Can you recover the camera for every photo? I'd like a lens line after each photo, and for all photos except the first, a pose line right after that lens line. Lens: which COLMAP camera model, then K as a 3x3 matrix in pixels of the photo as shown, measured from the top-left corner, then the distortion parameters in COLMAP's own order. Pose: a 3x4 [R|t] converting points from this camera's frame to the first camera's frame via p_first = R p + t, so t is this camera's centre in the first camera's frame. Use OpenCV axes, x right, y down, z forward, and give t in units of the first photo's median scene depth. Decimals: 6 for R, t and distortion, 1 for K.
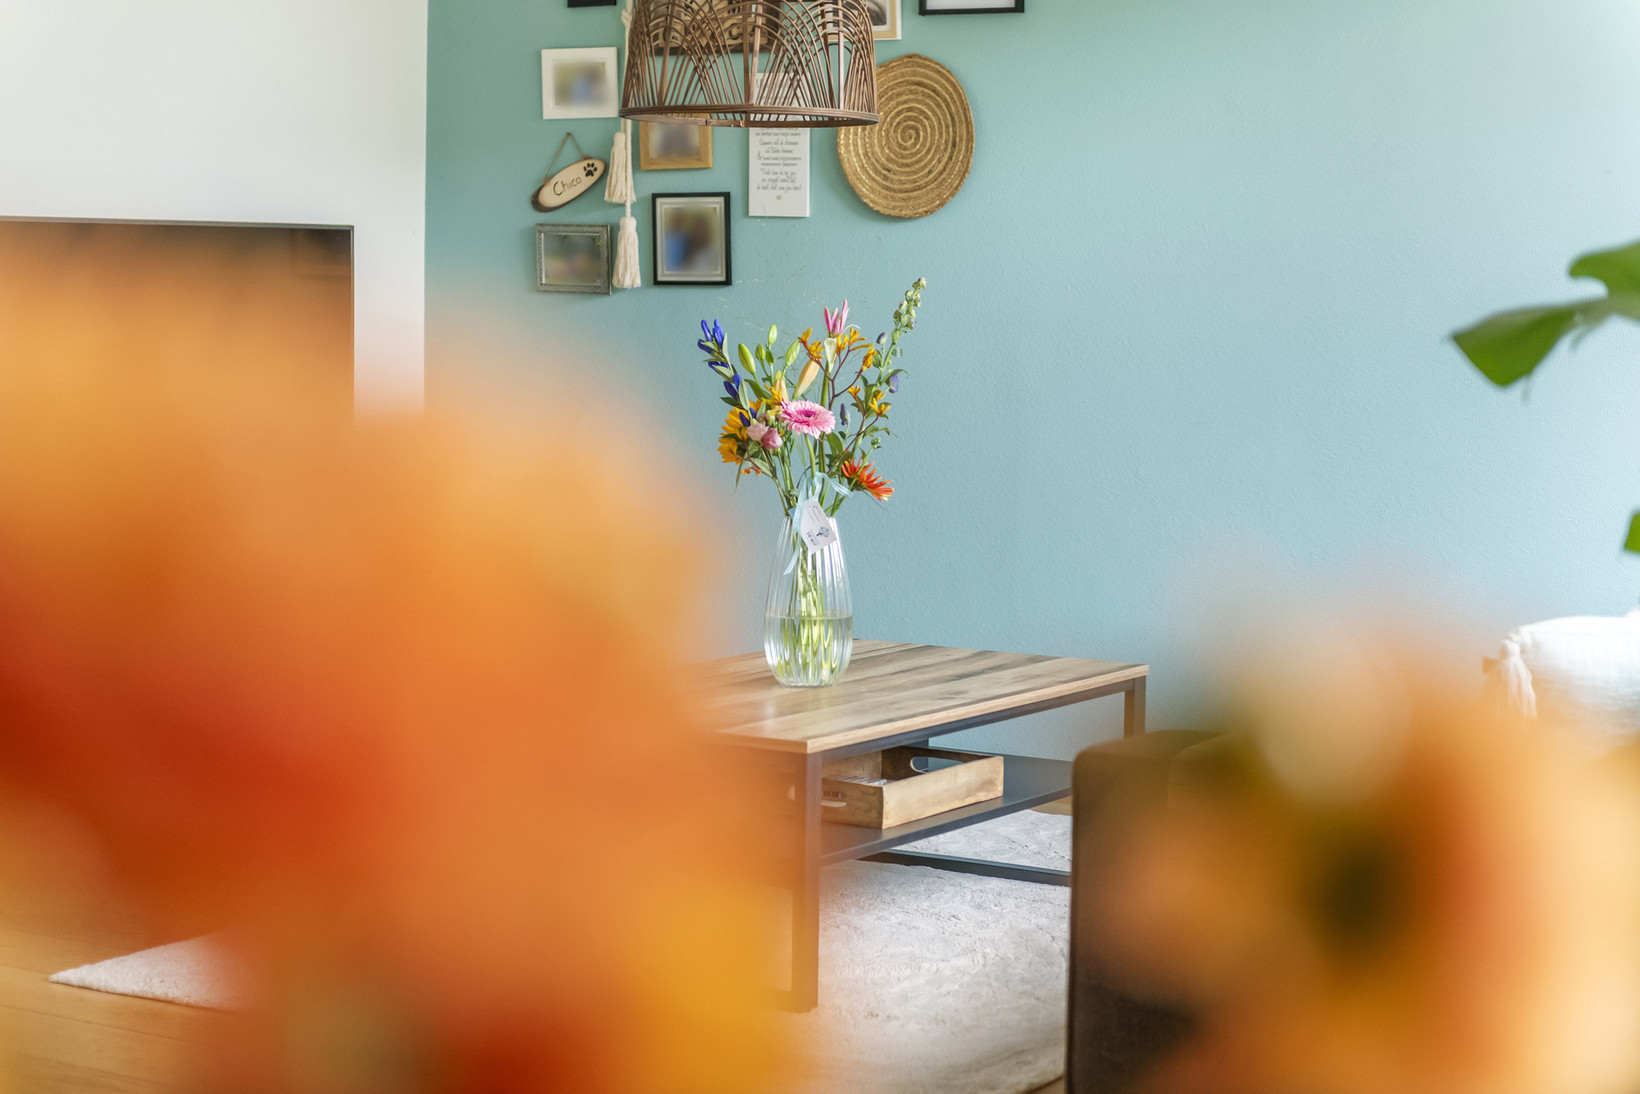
lens RADIAL K [[3209.3, 0, 820.0], [0, 3209.3, 547.0], [0, 0, 1]] dist [-0.037470, -0.068163]
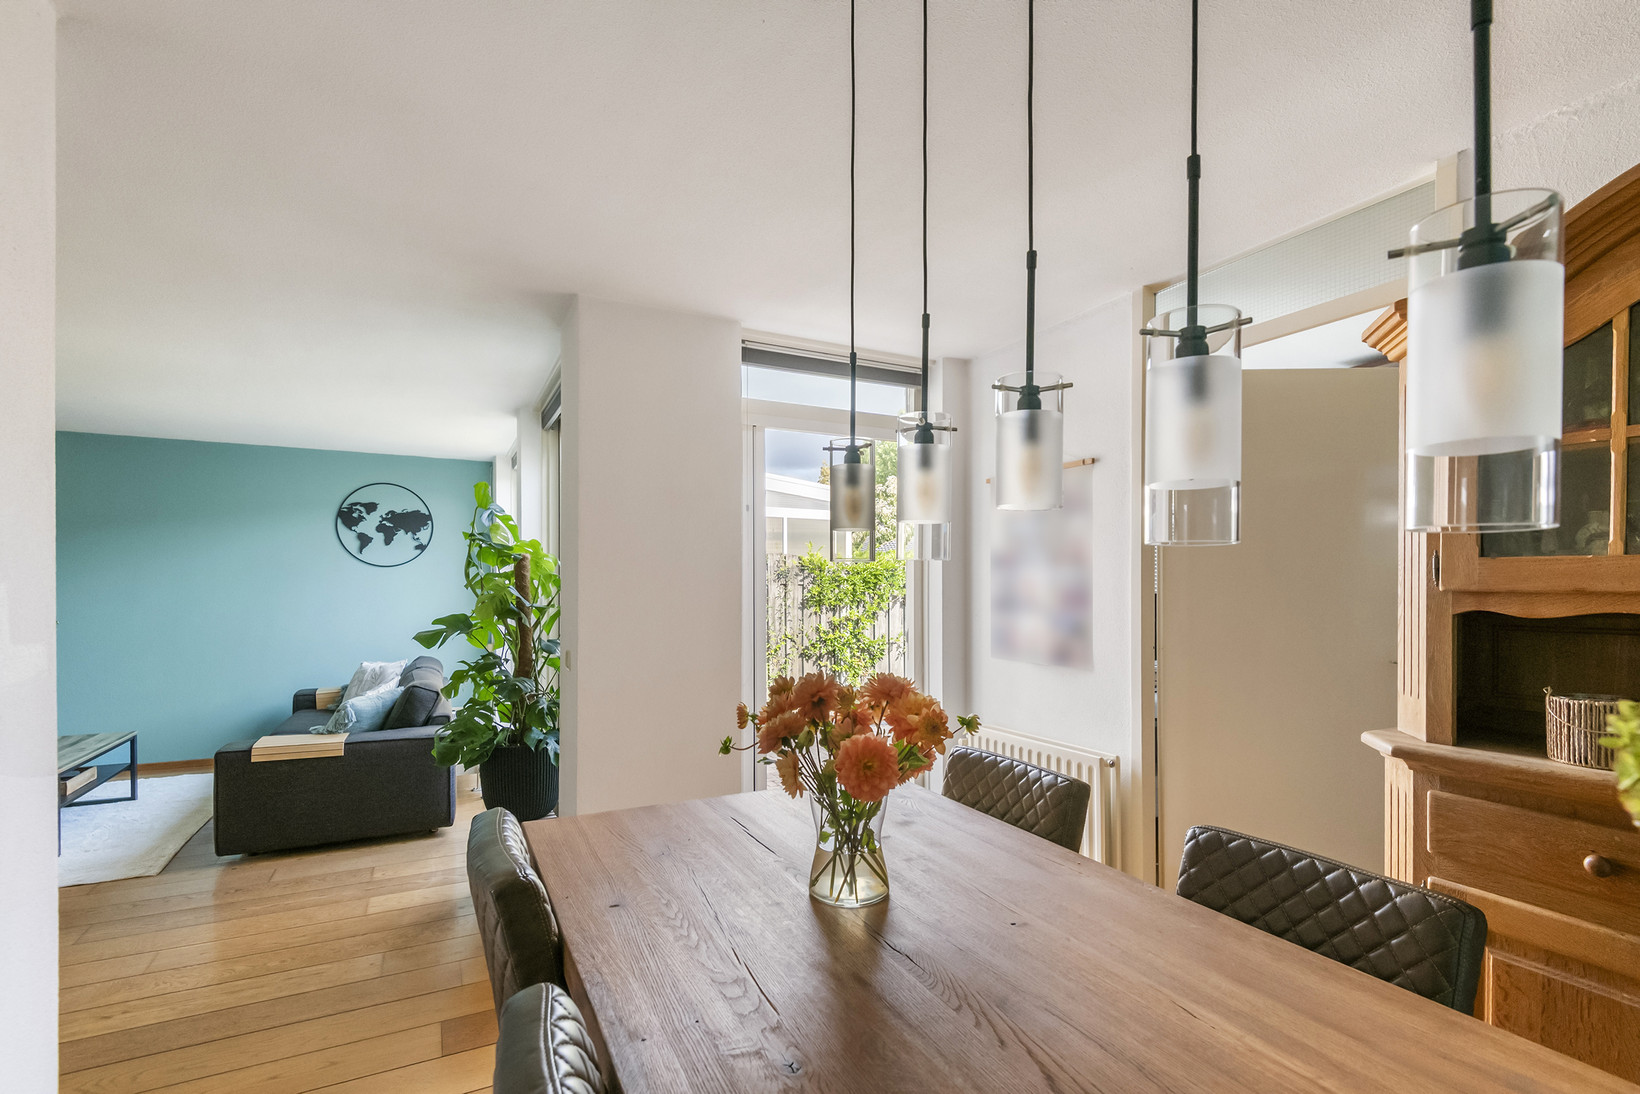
lens RADIAL K [[765.2, 0, 827.1], [0, 765.2, 591.4], [0, 0, 1]] dist [0.021675, 0.000092]
pose [[0.512861, -0.024186, 0.858131, -0.229201], [0.087284, 0.995892, -0.024097, -0.027205], [-0.854023, 0.087259, 0.512865, -0.055752]]
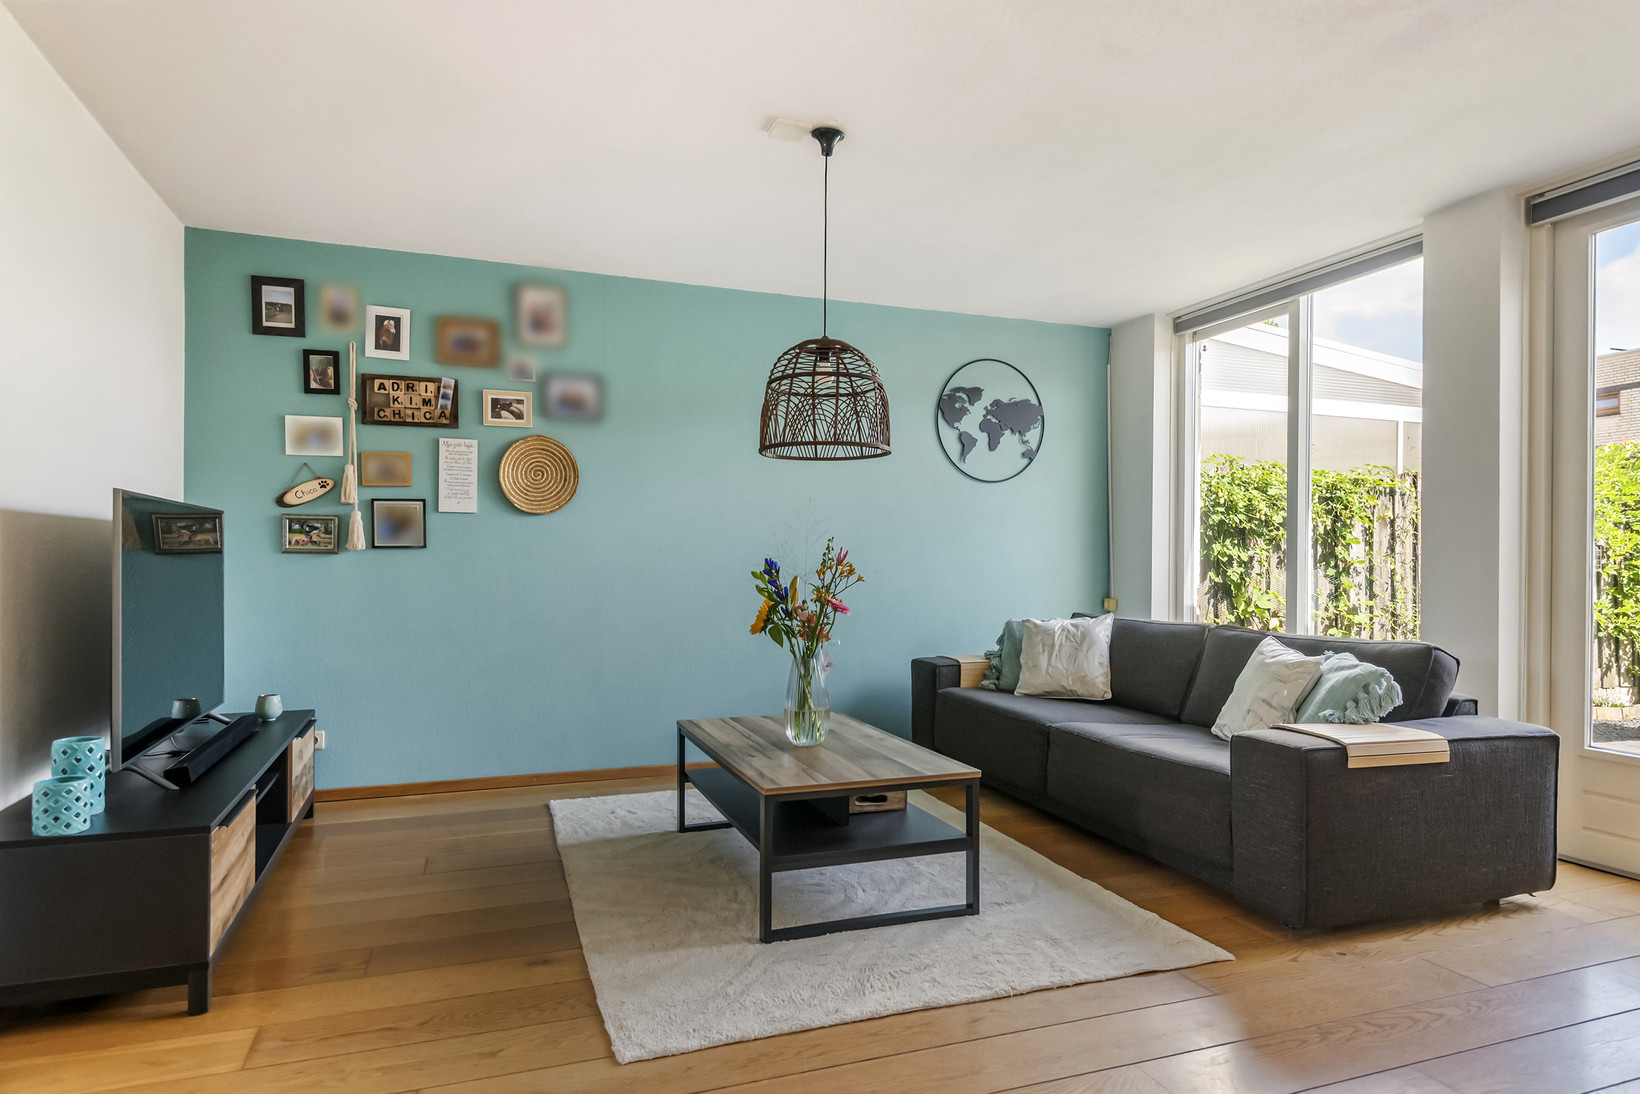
lens RADIAL K [[973.3, 0, 834.1], [0, 973.3, 562.1], [0, 0, 1]] dist [0.041085, -0.040152]
pose [[0.609646, -0.014955, 0.792533, -0.445979], [0.076414, 0.996274, -0.039982, -0.041149], [-0.788982, 0.084935, 0.608517, 0.596726]]
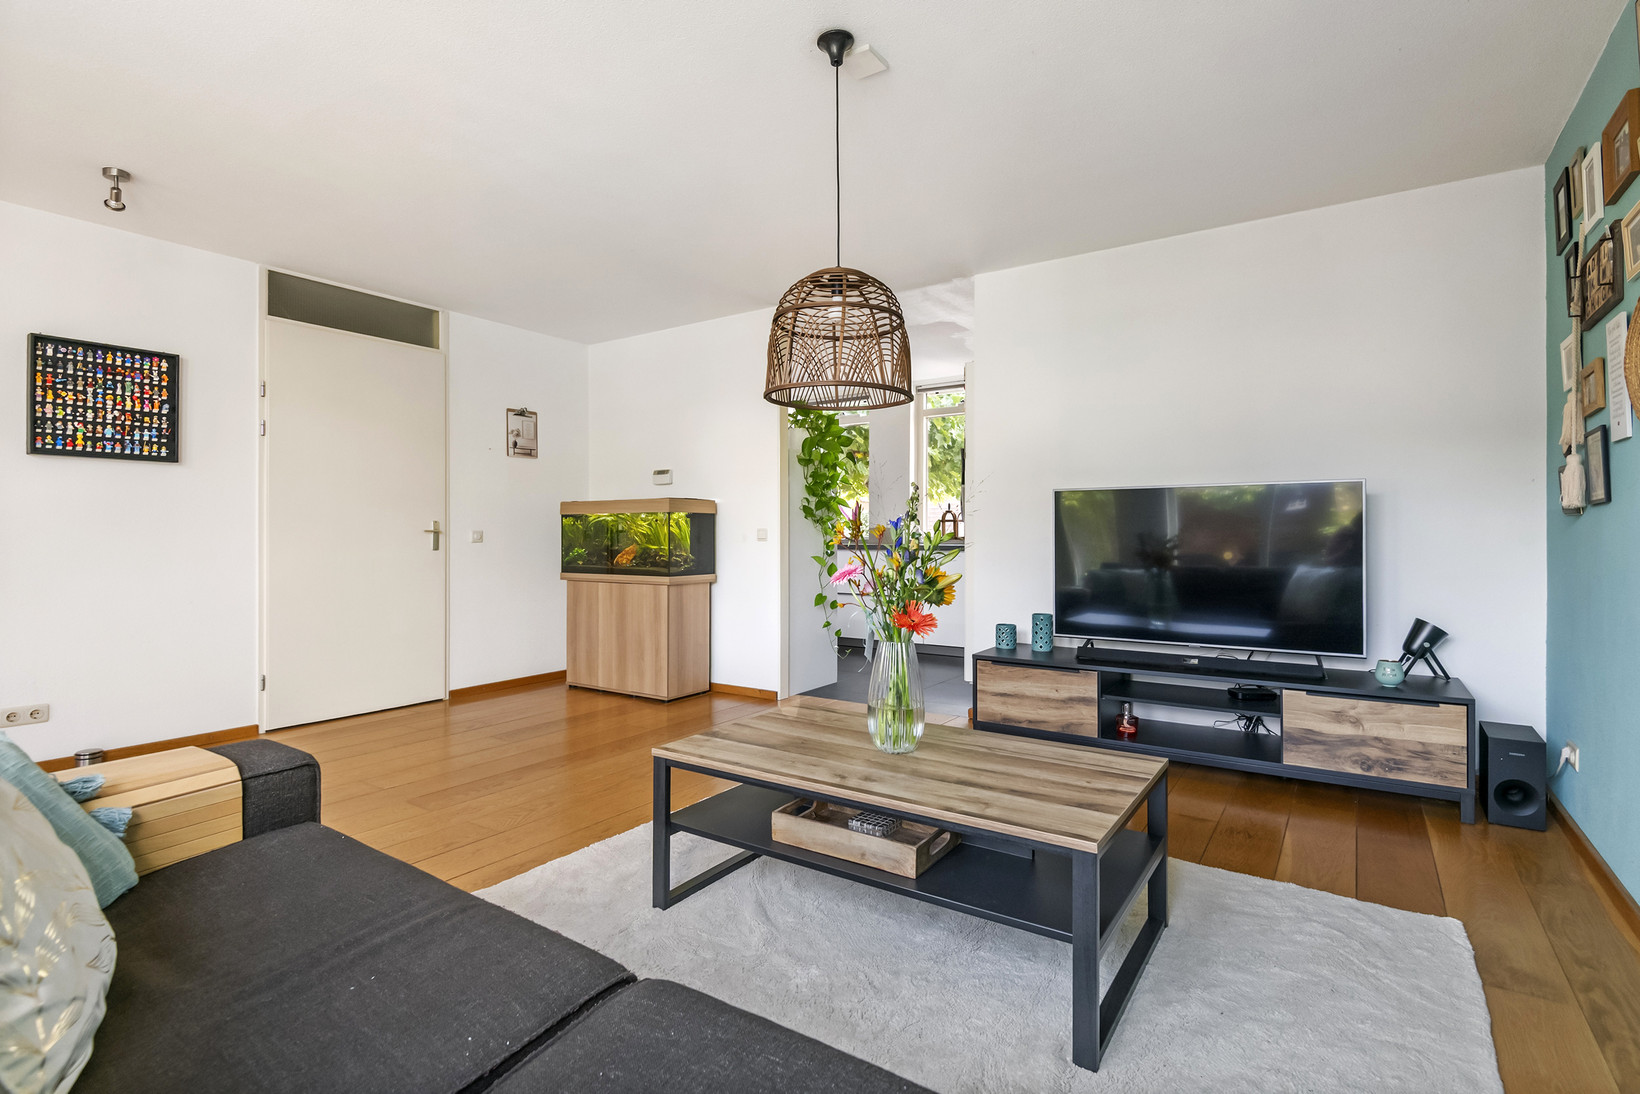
lens RADIAL K [[783.7, 0, 827.0], [0, 783.7, 529.2], [0, 0, 1]] dist [0.031228, -0.024396]
pose [[-0.040456, -0.023975, -0.998894, 0.367505], [-0.087421, 0.995963, -0.020364, -0.050751], [0.995350, 0.086500, -0.042389, 0.941764]]
